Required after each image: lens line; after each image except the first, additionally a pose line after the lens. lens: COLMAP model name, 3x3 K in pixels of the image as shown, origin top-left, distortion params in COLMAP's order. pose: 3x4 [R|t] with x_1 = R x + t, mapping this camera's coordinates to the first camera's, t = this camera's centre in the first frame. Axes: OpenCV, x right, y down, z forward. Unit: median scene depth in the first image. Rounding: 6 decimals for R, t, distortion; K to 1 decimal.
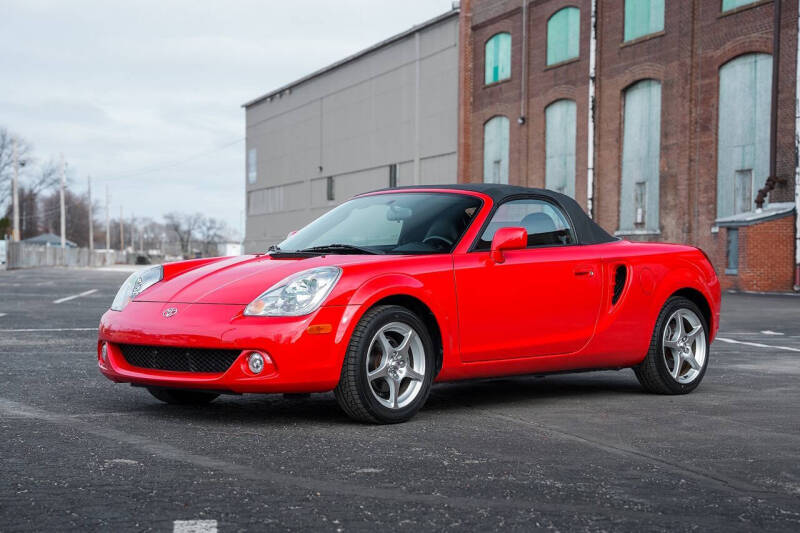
lens RADIAL K [[1491.1, 0, 400.0], [0, 1491.1, 266.5], [0, 0, 1]] dist [0.261133, 0.430536]
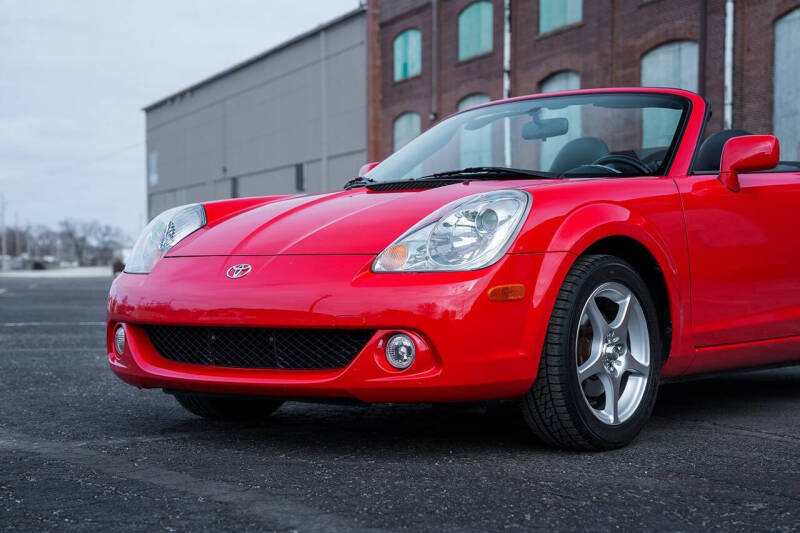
lens RADIAL K [[1491.1, 0, 400.0], [0, 1491.1, 266.5], [0, 0, 1]] dist [0.261133, 0.430536]
pose [[0.998140, -0.014740, 0.059163, -0.117236], [0.014637, 0.999891, 0.002163, 0.026724], [-0.059188, -0.001293, 0.998246, 0.370680]]
